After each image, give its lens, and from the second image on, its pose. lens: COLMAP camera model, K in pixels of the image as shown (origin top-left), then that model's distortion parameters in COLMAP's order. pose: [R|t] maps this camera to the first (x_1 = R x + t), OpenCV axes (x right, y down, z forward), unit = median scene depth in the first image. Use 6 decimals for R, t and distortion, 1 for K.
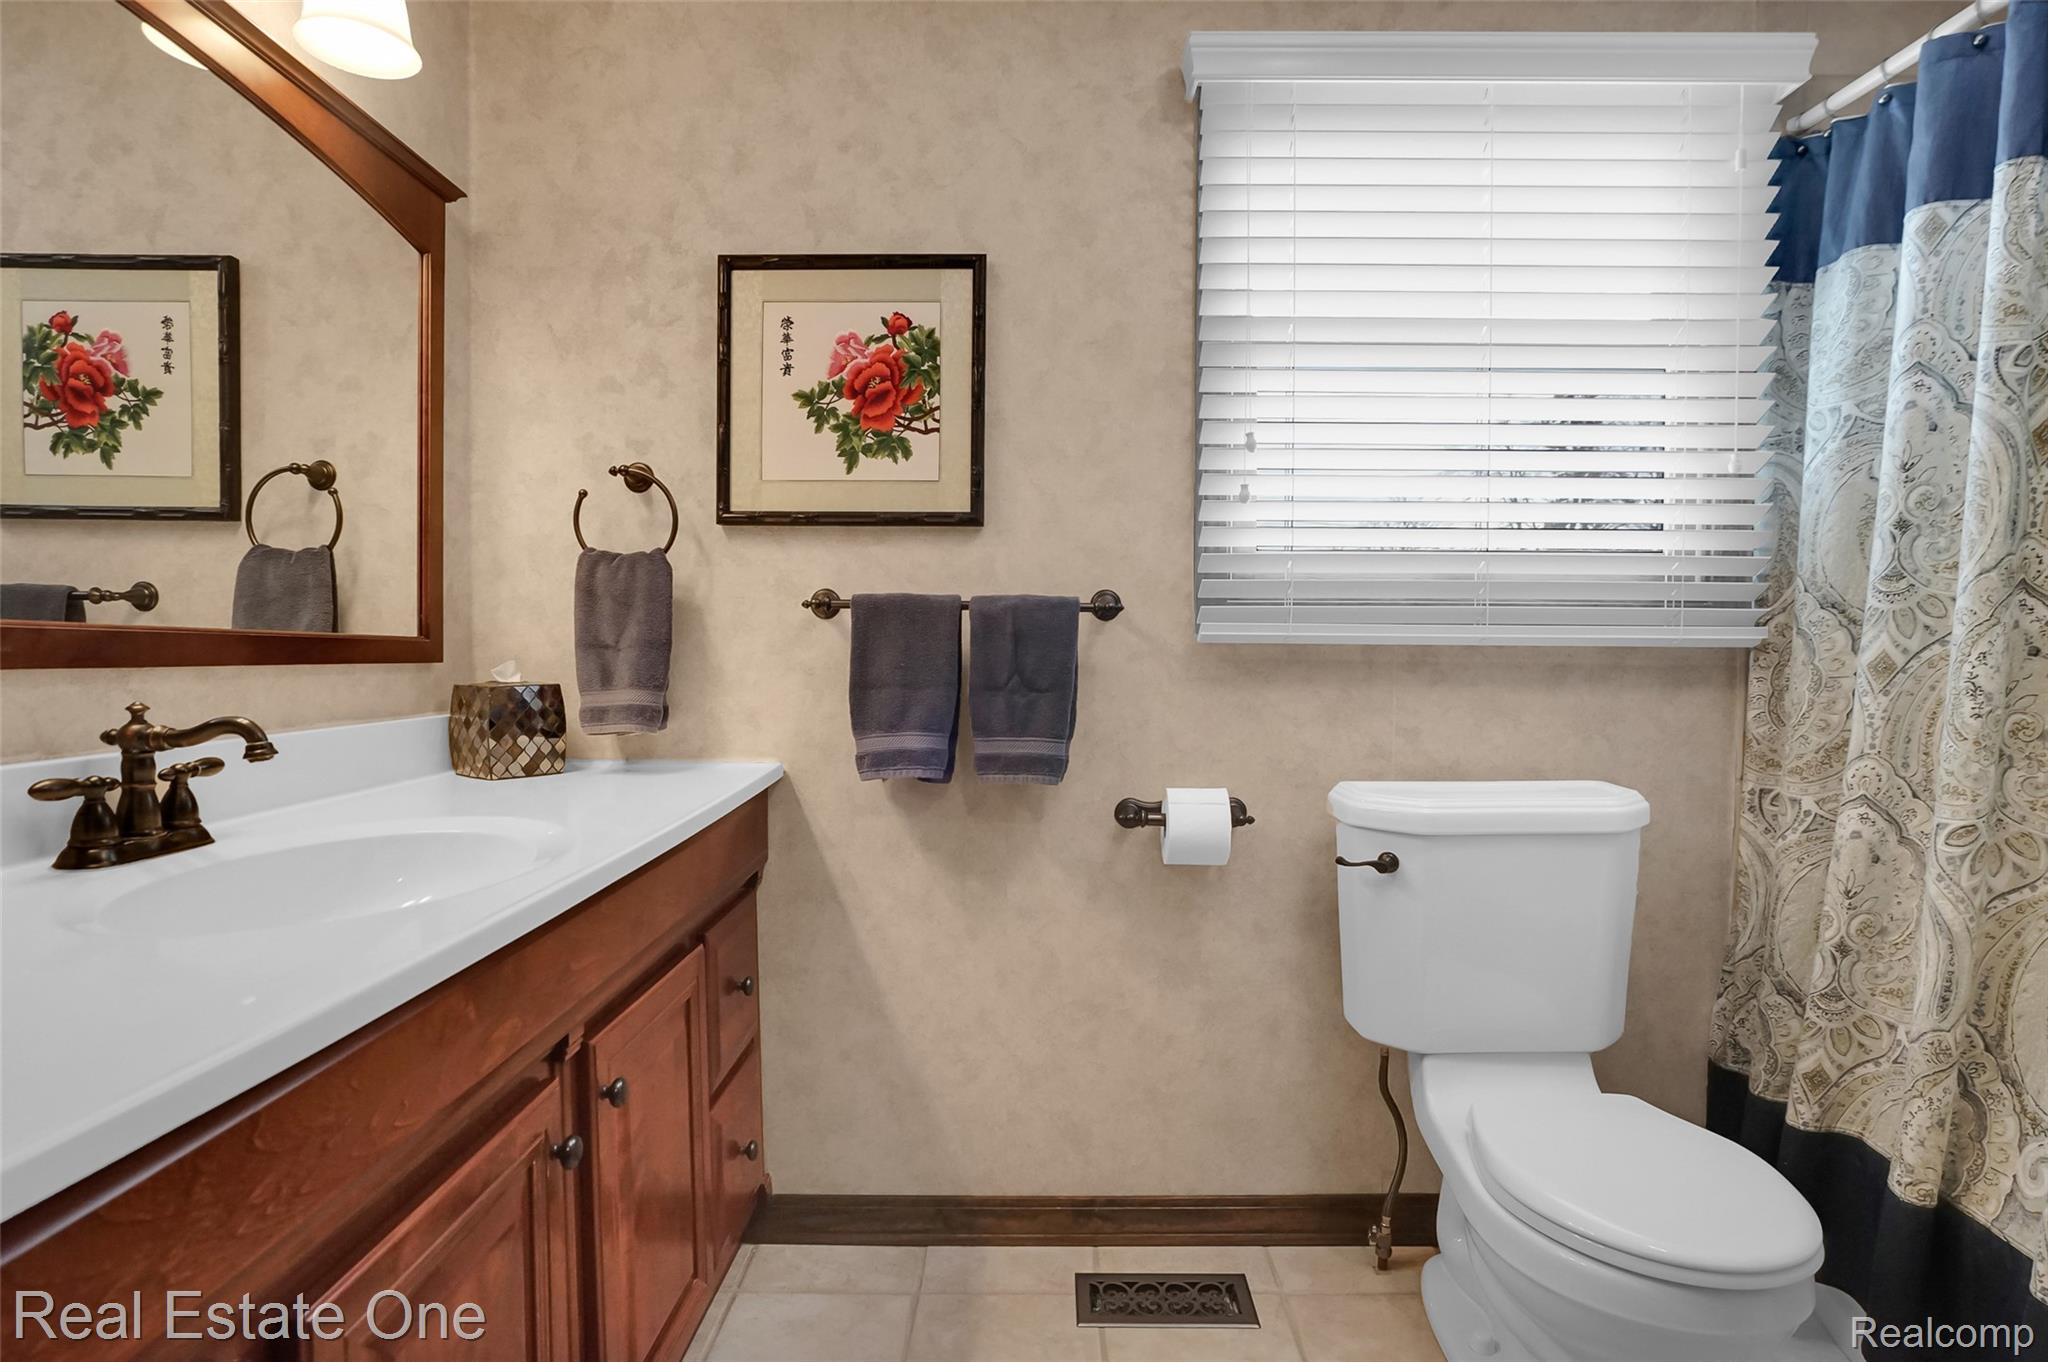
lens RADIAL K [[1009.3, 0, 993.5], [0, 1009.3, 686.7], [0, 0, 1]] dist [-0.052546, 0.030067]
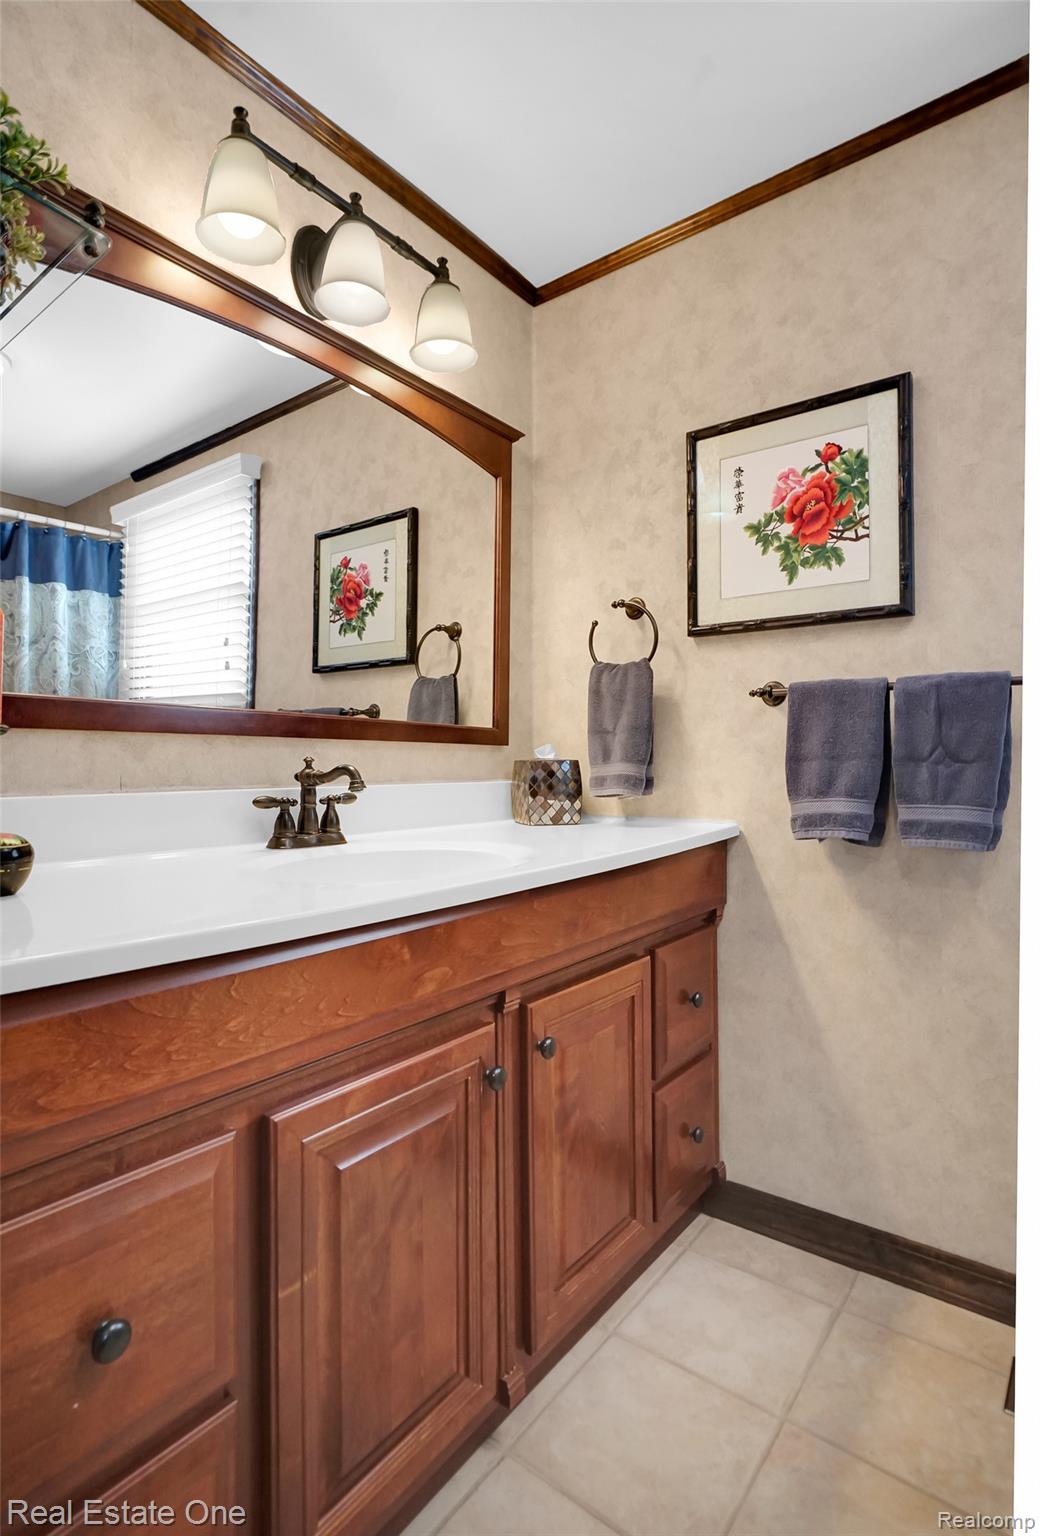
lens RADIAL K [[763.4, 0, 521.7], [0, 763.4, 760.2], [0, 0, 1]] dist [-0.065240, 0.050722]
pose [[0.805455, -0.009196, -0.592585, 0.131726], [-0.019595, 0.998920, -0.042136, 0.042797], [0.592332, 0.045551, 0.804405, 0.093642]]
